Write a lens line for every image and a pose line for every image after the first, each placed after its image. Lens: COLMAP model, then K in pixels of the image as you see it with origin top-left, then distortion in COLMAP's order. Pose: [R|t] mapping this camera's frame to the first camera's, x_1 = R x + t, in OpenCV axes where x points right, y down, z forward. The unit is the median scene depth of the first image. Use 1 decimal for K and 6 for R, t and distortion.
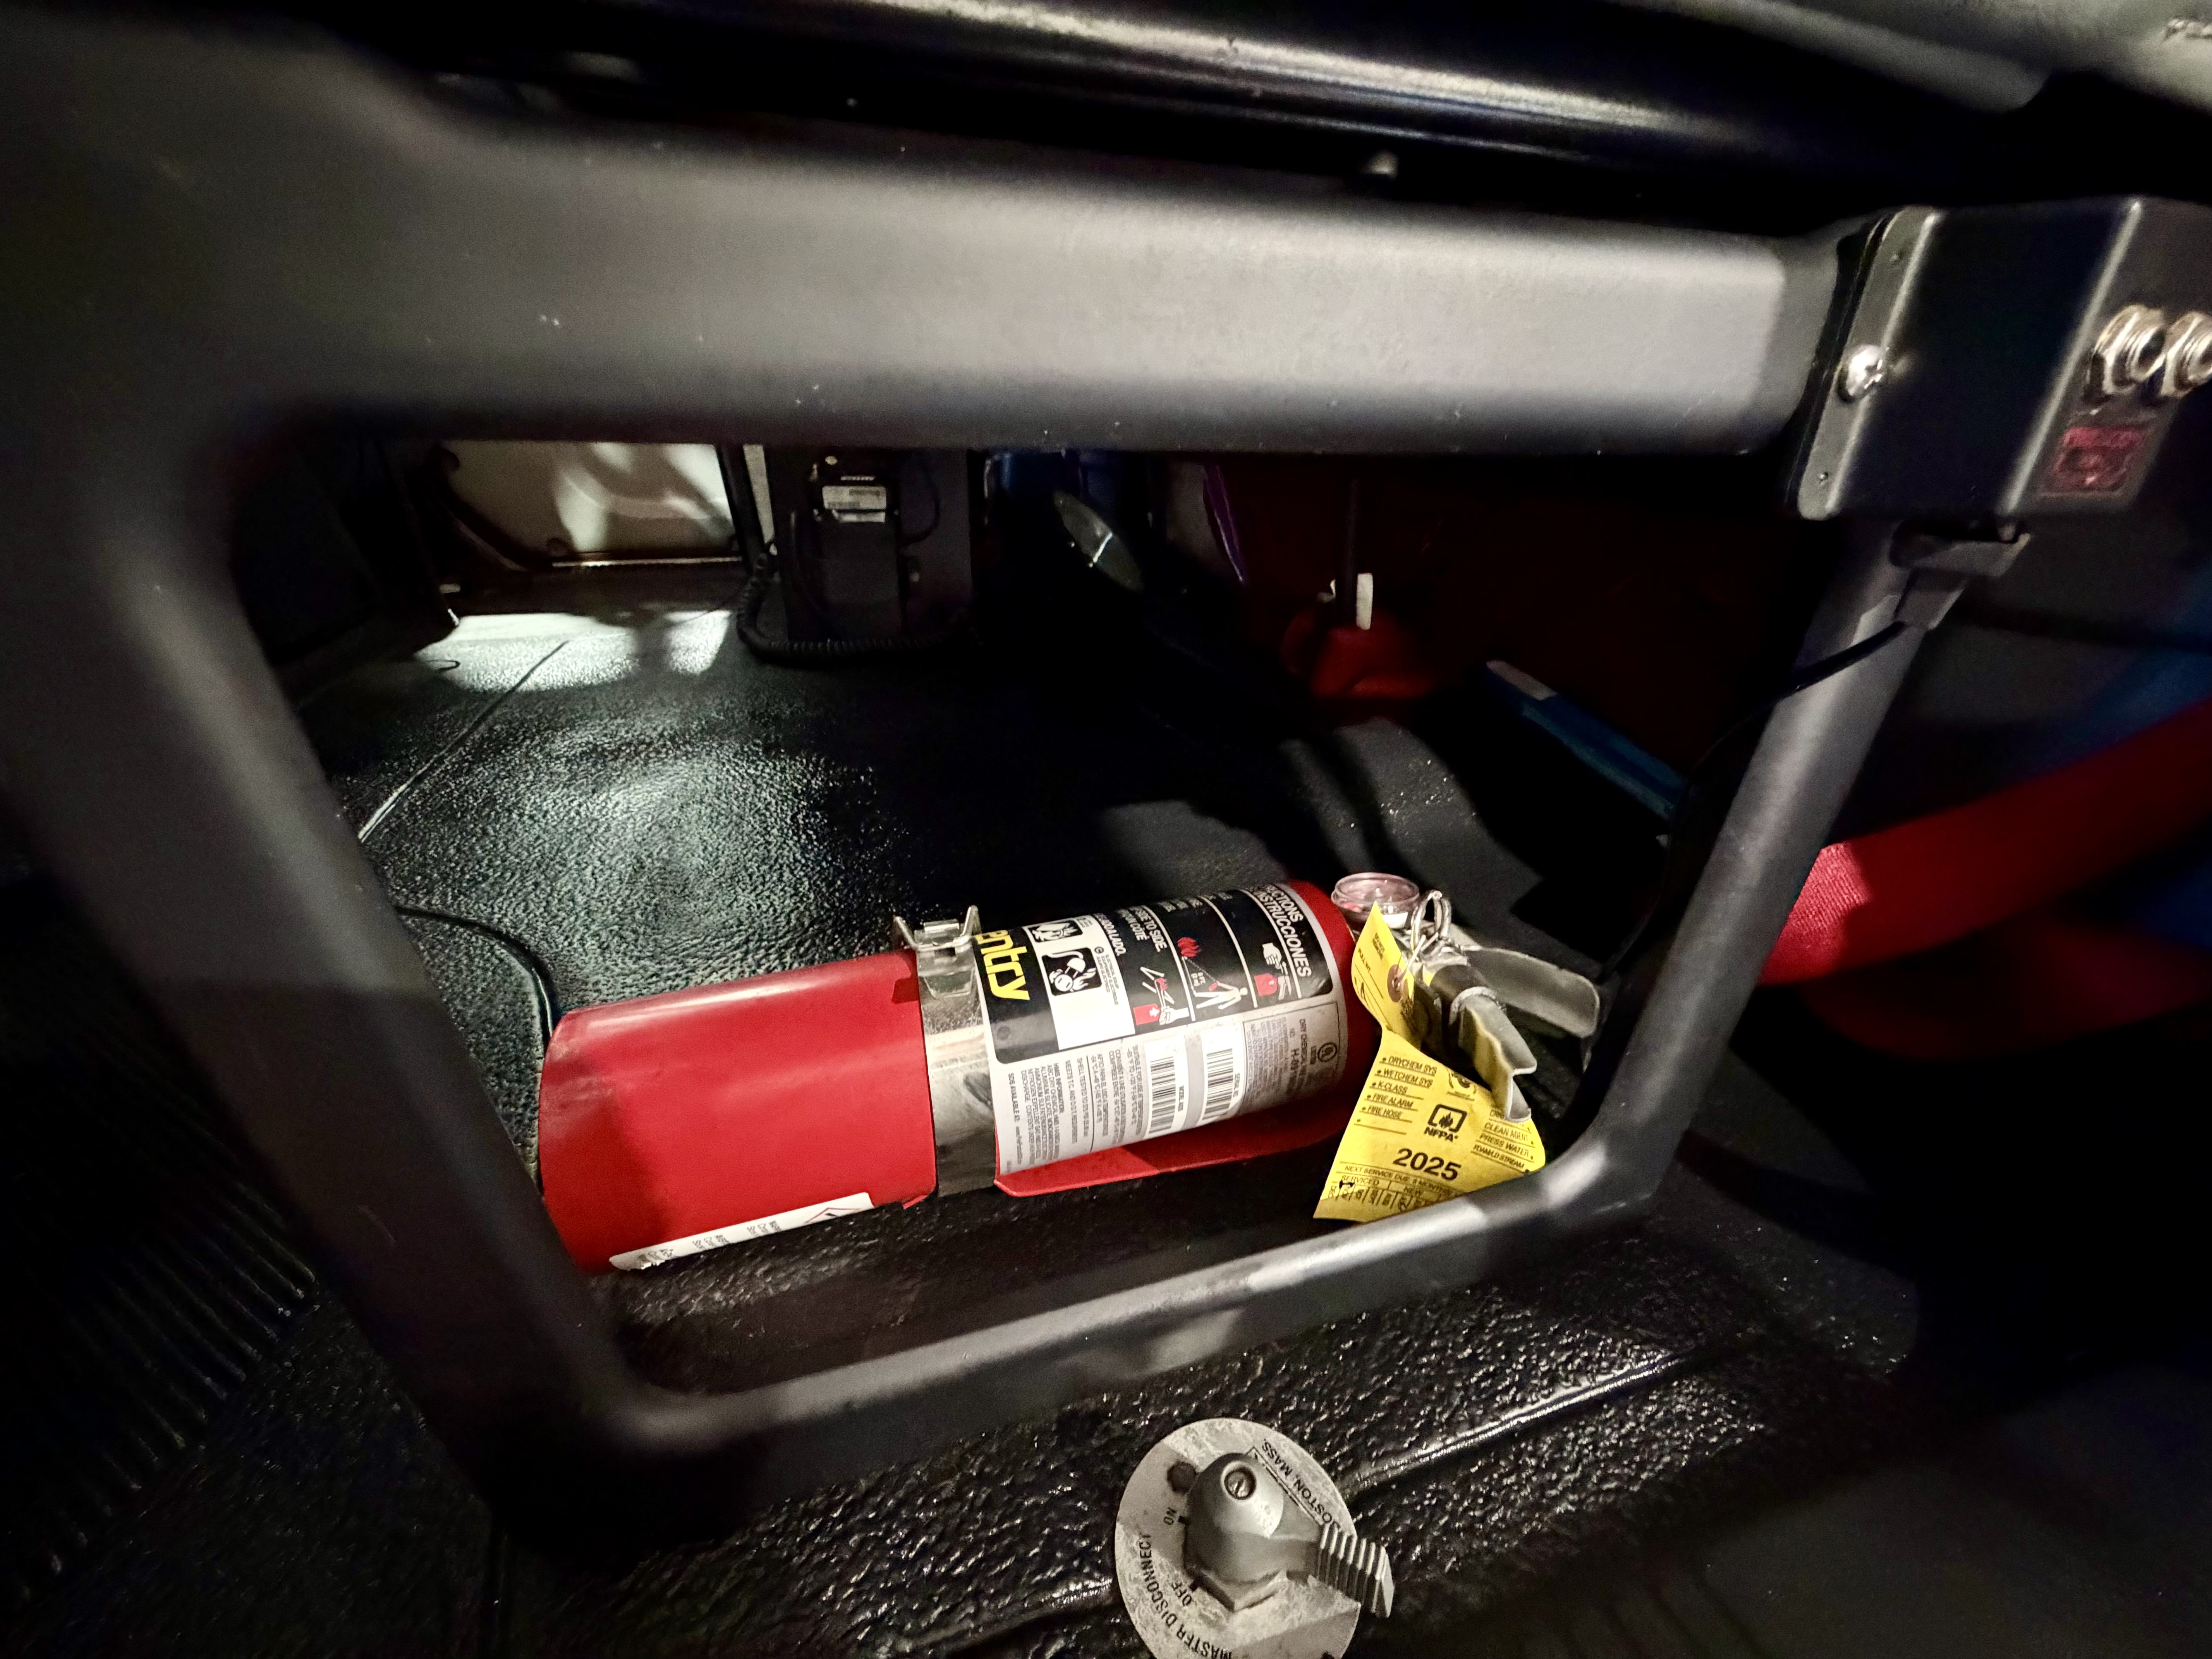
lens RADIAL K [[870.3, 0, 1106.0], [0, 870.3, 829.5], [0, 0, 1]] dist [0.000905, 0.001032]
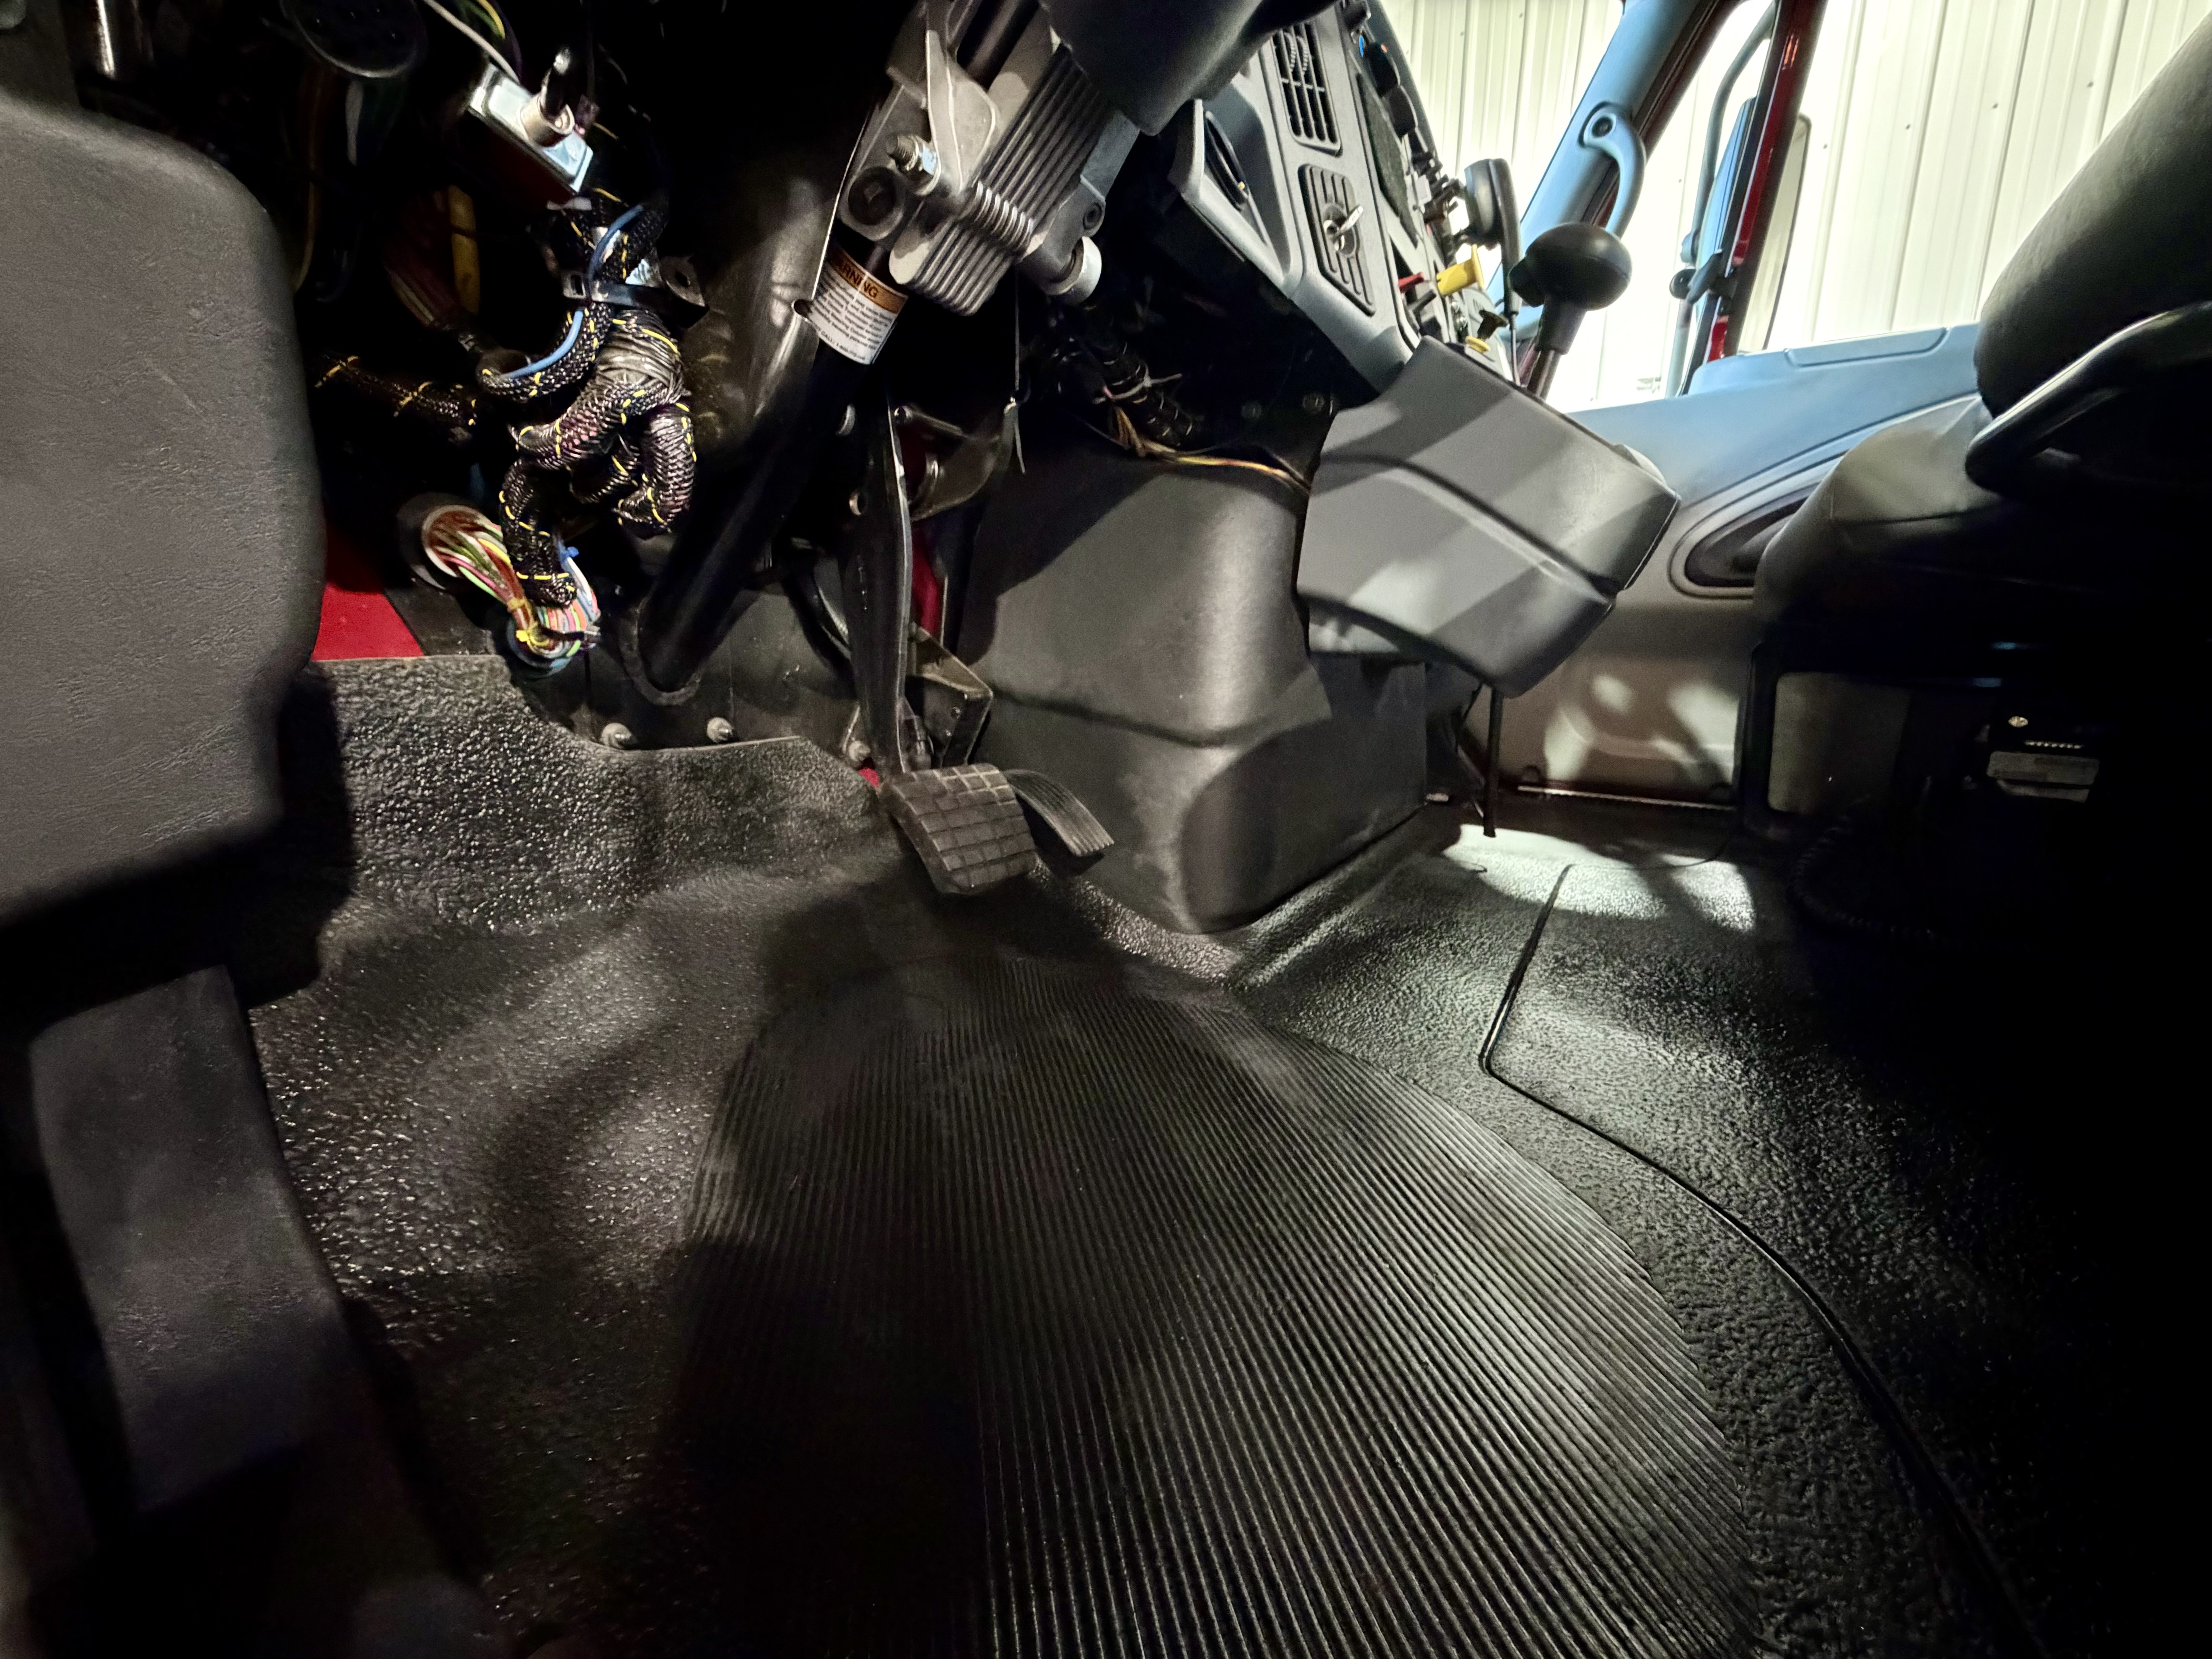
lens RADIAL K [[870.3, 0, 1106.0], [0, 870.3, 829.5], [0, 0, 1]] dist [0.000905, 0.001032]
pose [[0.646652, 0.164142, -0.744915, -0.262534], [-0.343588, 0.934570, -0.092332, 0.032098], [0.681020, 0.315651, 0.660740, -0.071941]]
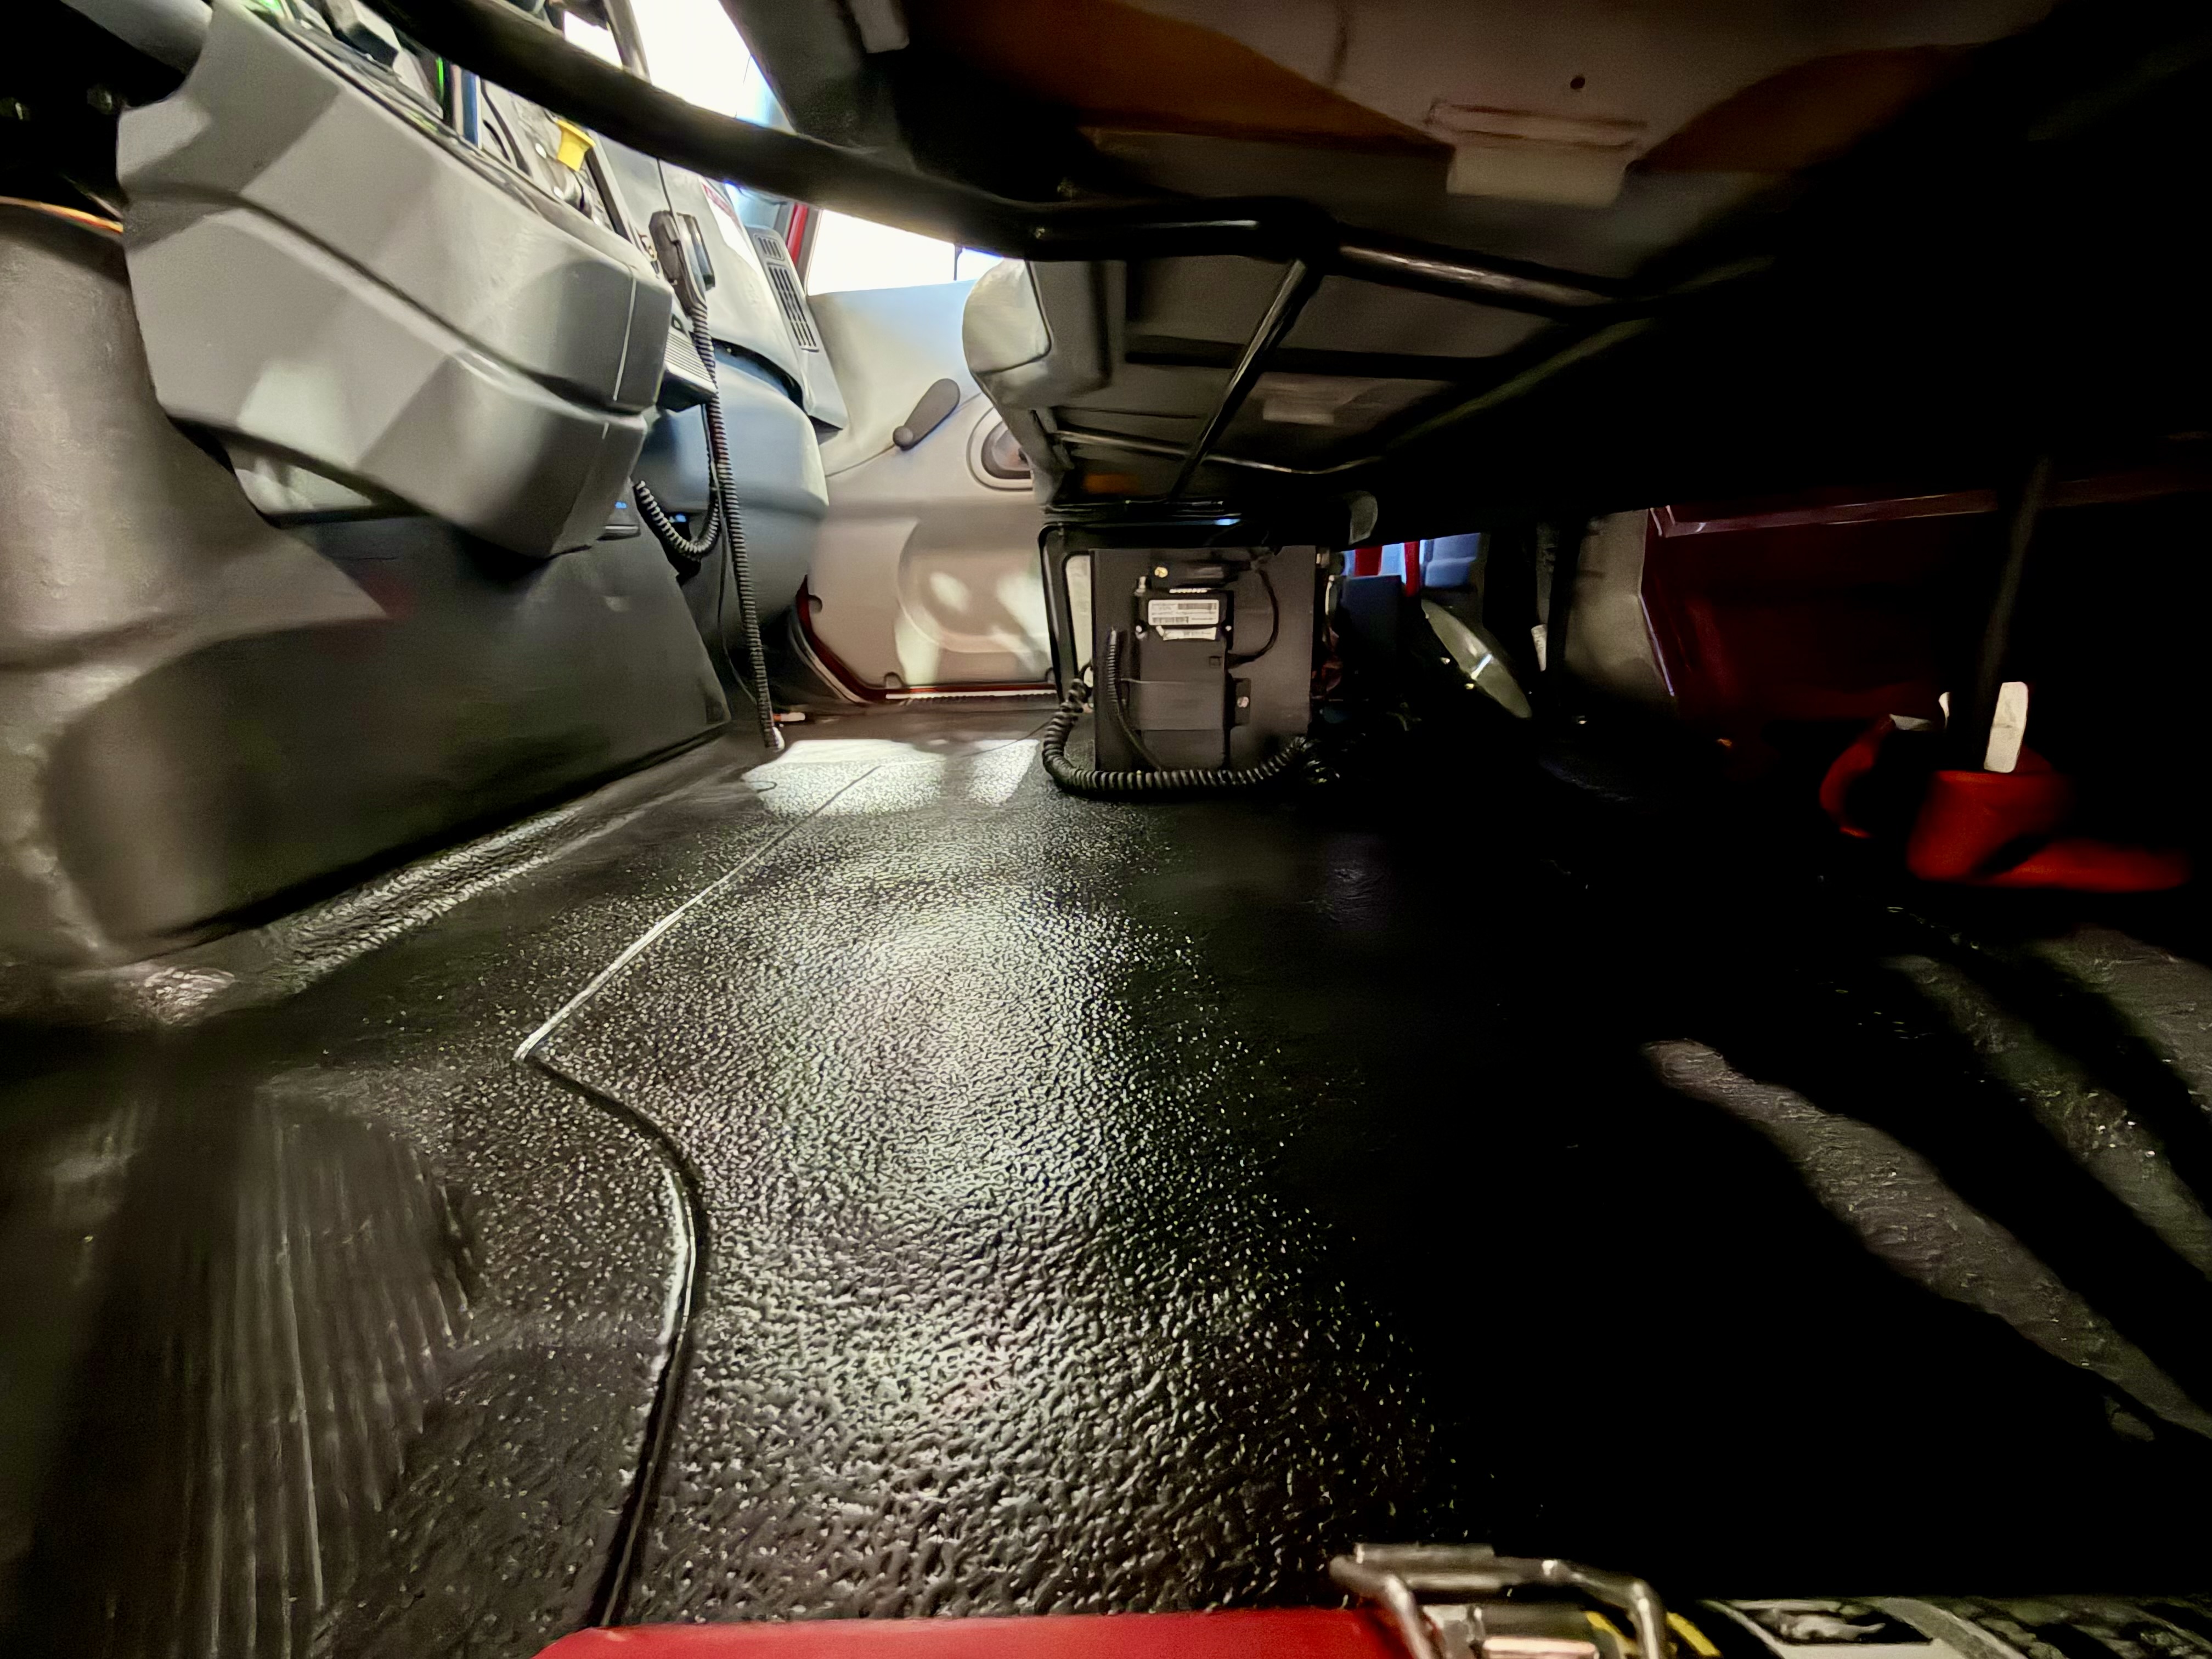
lens RADIAL K [[870.3, 0, 1106.0], [0, 870.3, 829.5], [0, 0, 1]] dist [0.000905, 0.001032]
pose [[0.948287, 0.046508, -0.313990, -0.086437], [-0.095675, 0.985081, -0.143041, -0.038542], [0.302653, 0.165685, 0.938589, 0.214180]]
